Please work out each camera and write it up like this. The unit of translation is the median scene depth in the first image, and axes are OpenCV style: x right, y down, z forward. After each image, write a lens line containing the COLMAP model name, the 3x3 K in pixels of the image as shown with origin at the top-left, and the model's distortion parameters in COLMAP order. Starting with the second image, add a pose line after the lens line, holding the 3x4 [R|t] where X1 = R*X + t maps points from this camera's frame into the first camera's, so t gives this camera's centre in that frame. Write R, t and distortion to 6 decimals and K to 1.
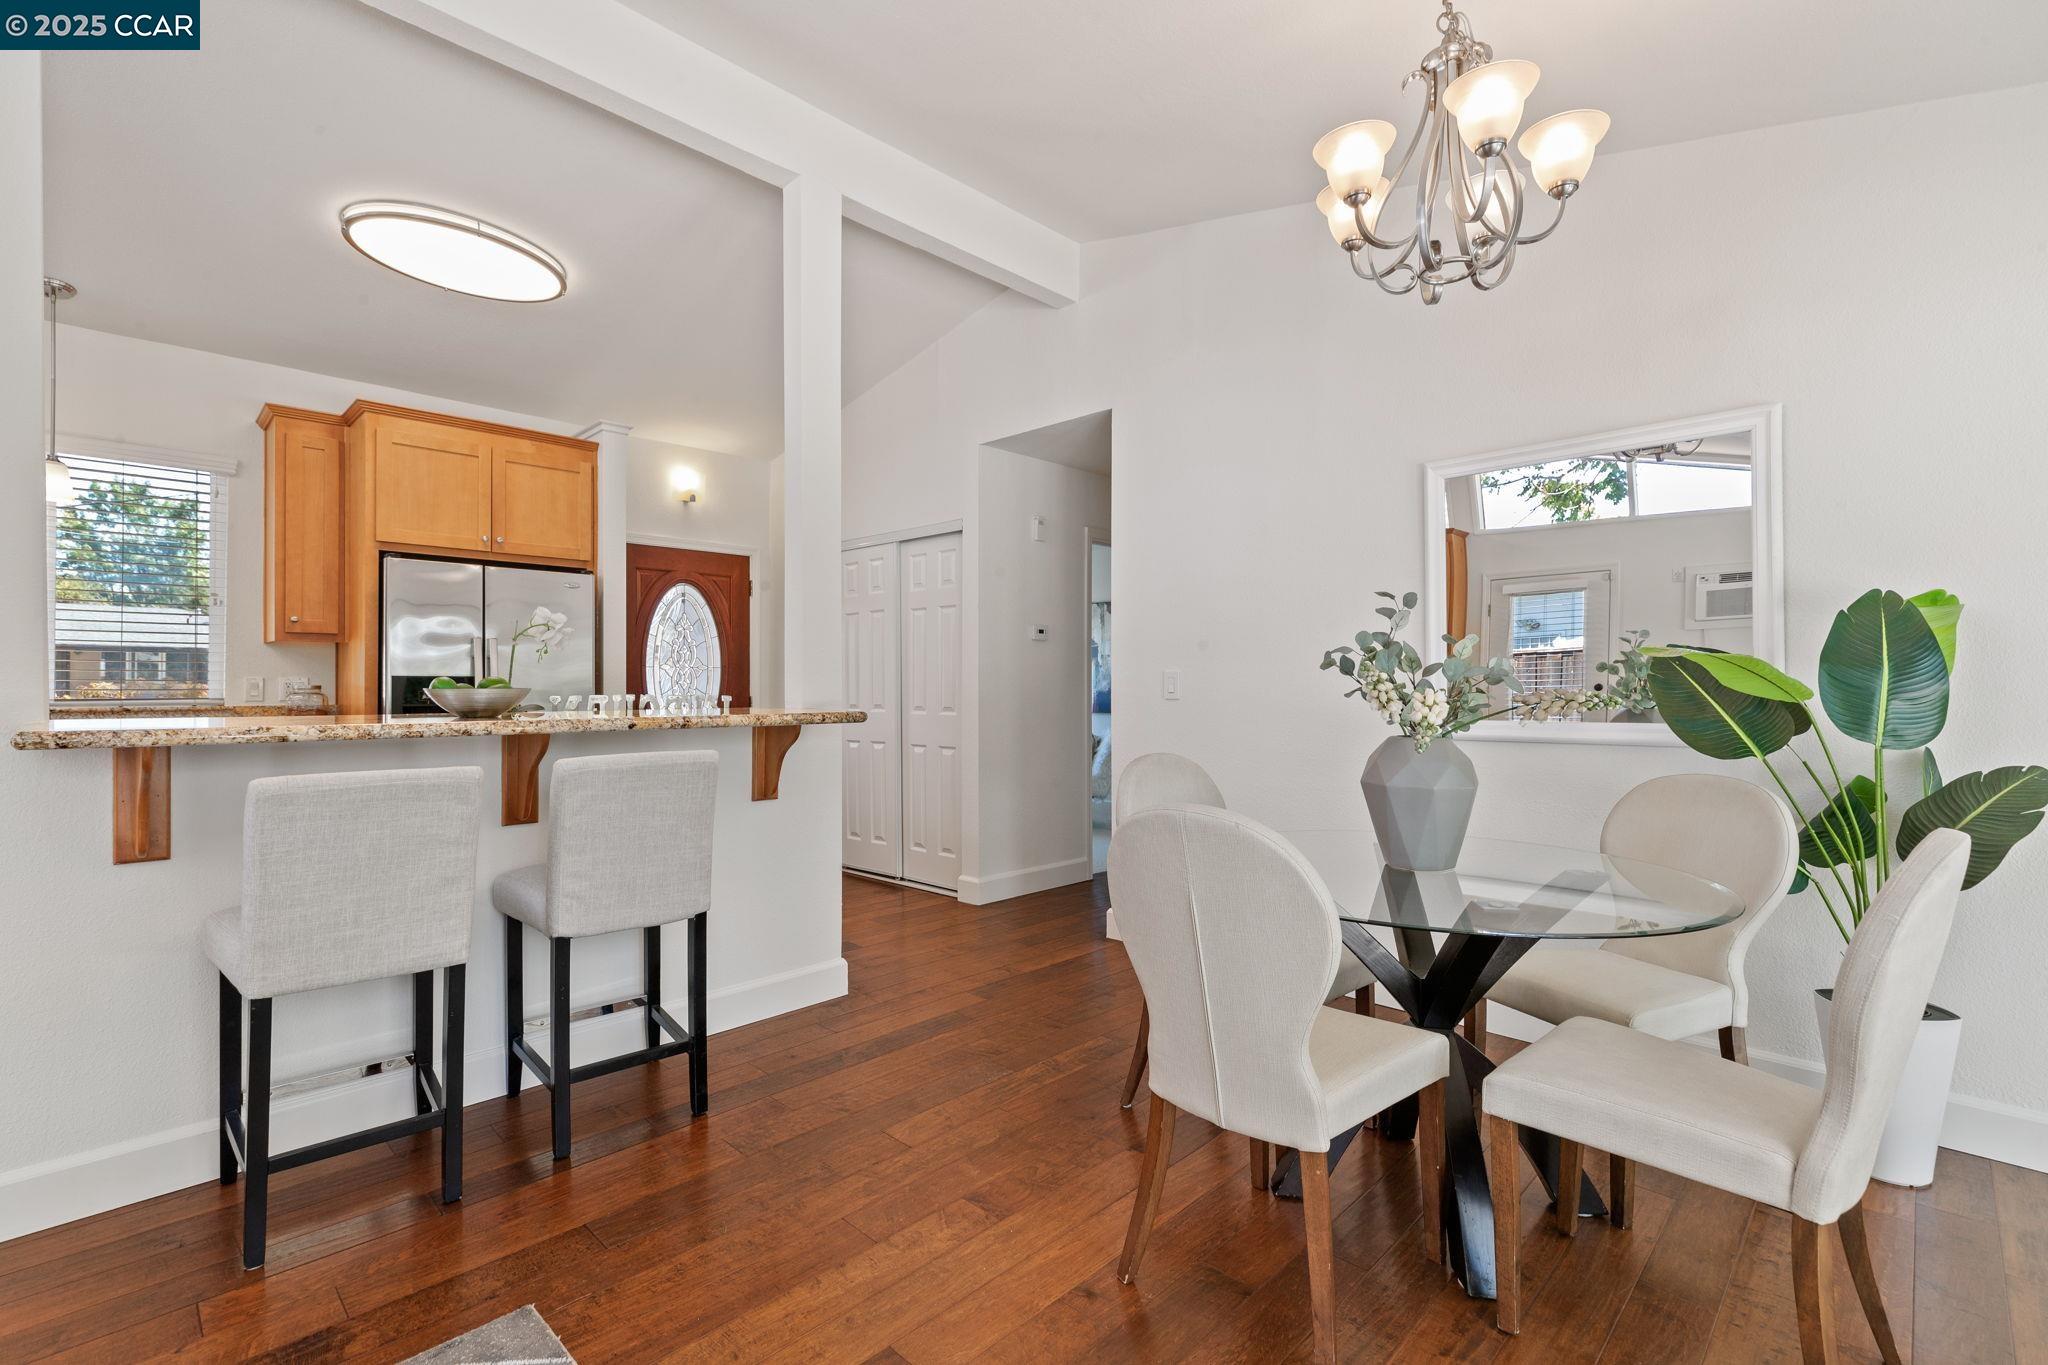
lens RADIAL K [[923.2, 0, 1024.0], [0, 923.2, 682.5], [0, 0, 1]] dist [-0.002103, -0.000229]
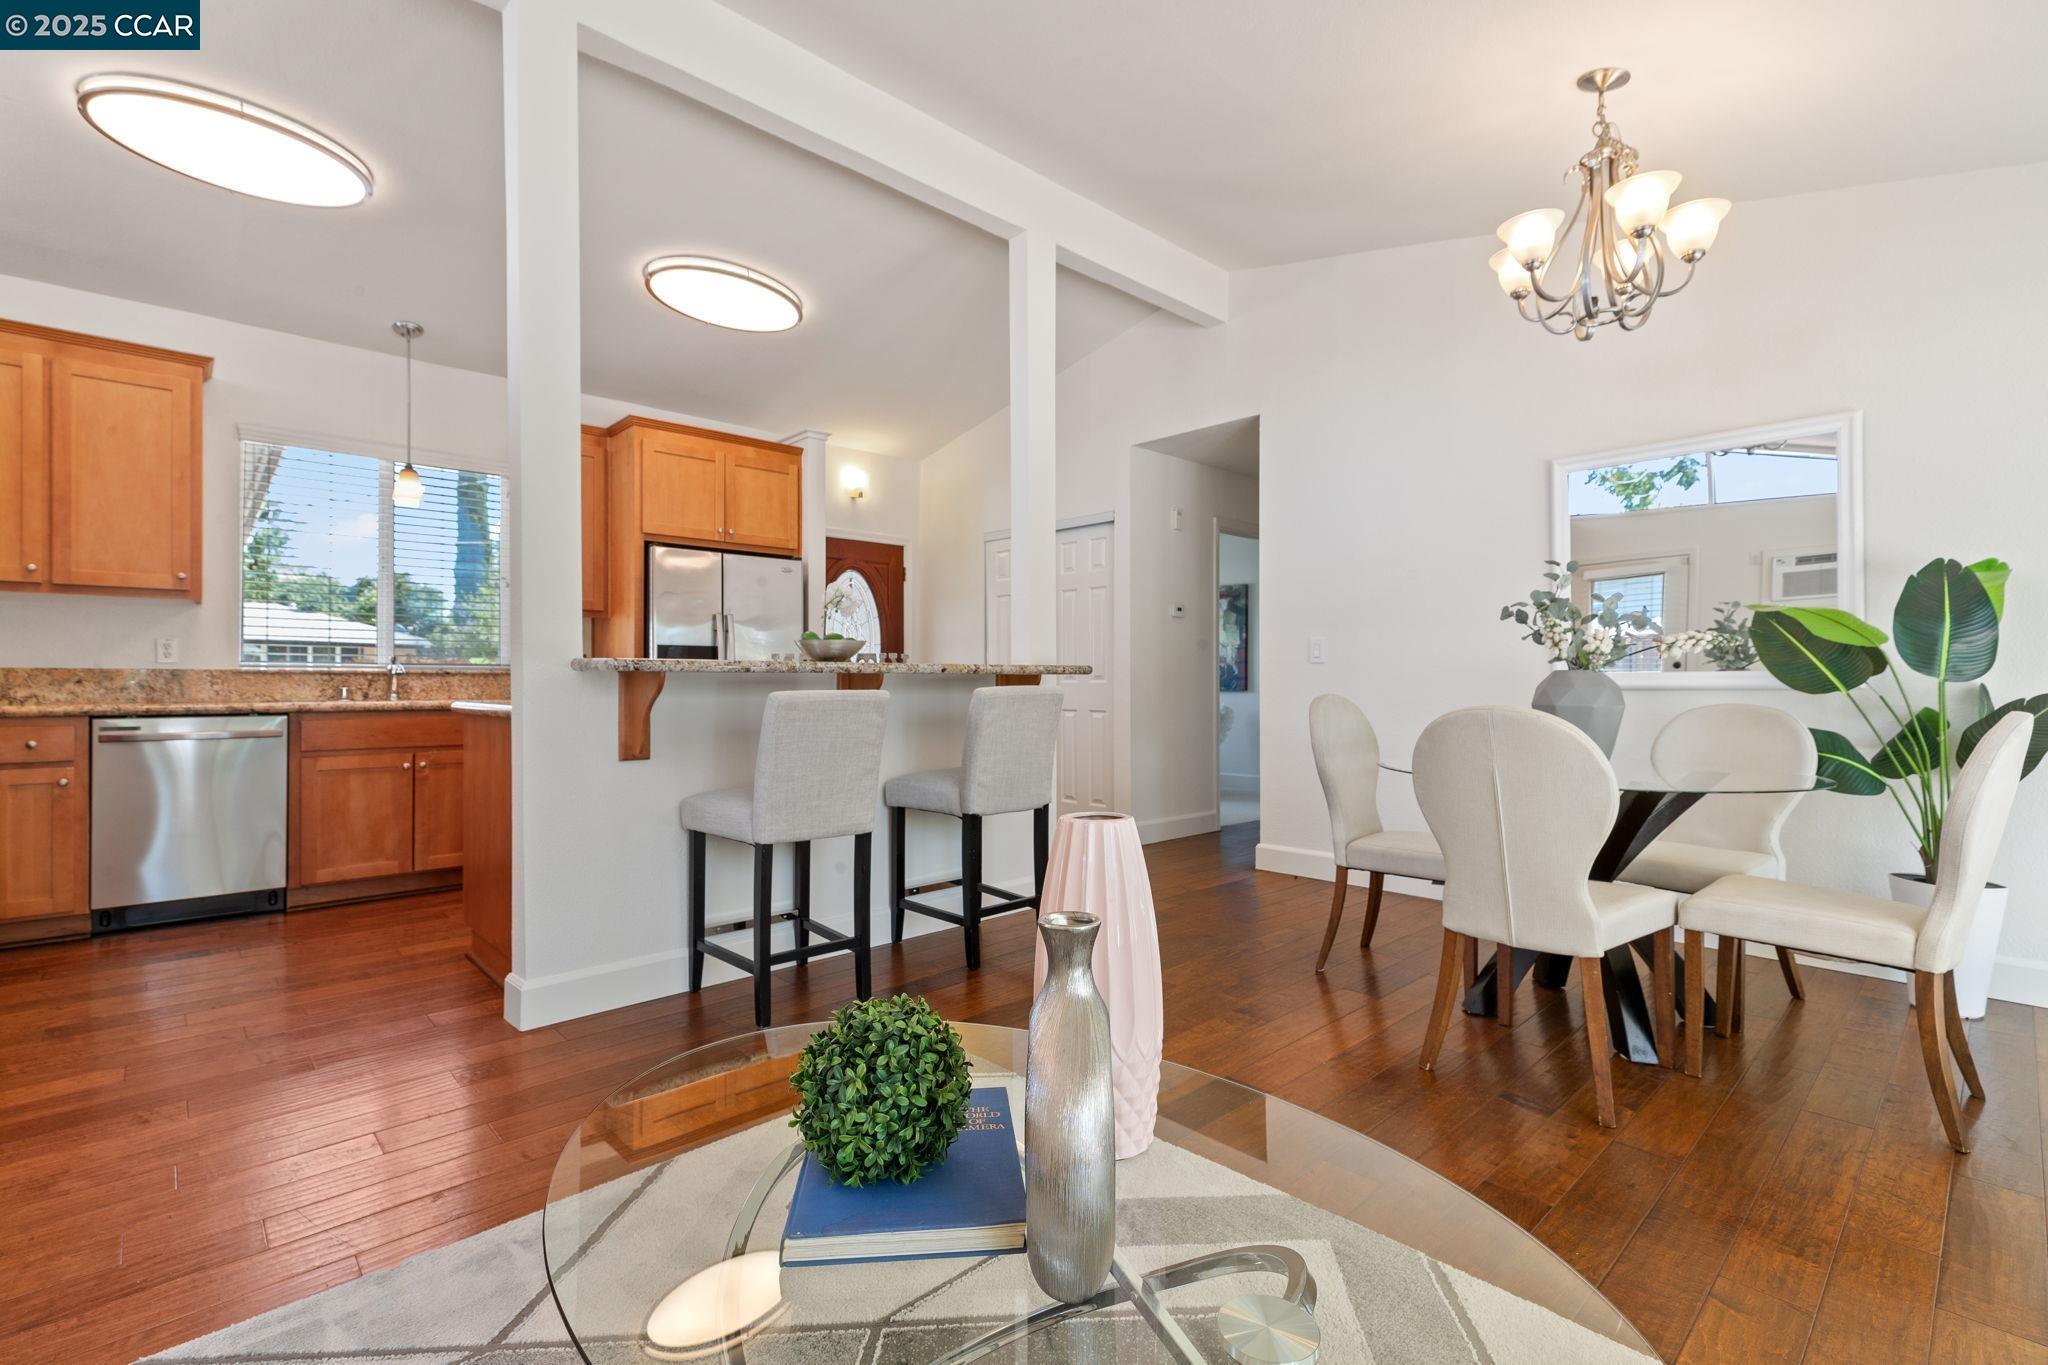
lens RADIAL K [[927.7, 0, 1016.2], [0, 927.7, 678.7], [0, 0, 1]] dist [0.002509, -0.003381]
pose [[0.998928, -0.000530, -0.046292, -0.250789], [0.000621, 0.999998, 0.001946, 0.054276], [0.046291, -0.001973, 0.998926, -0.292111]]
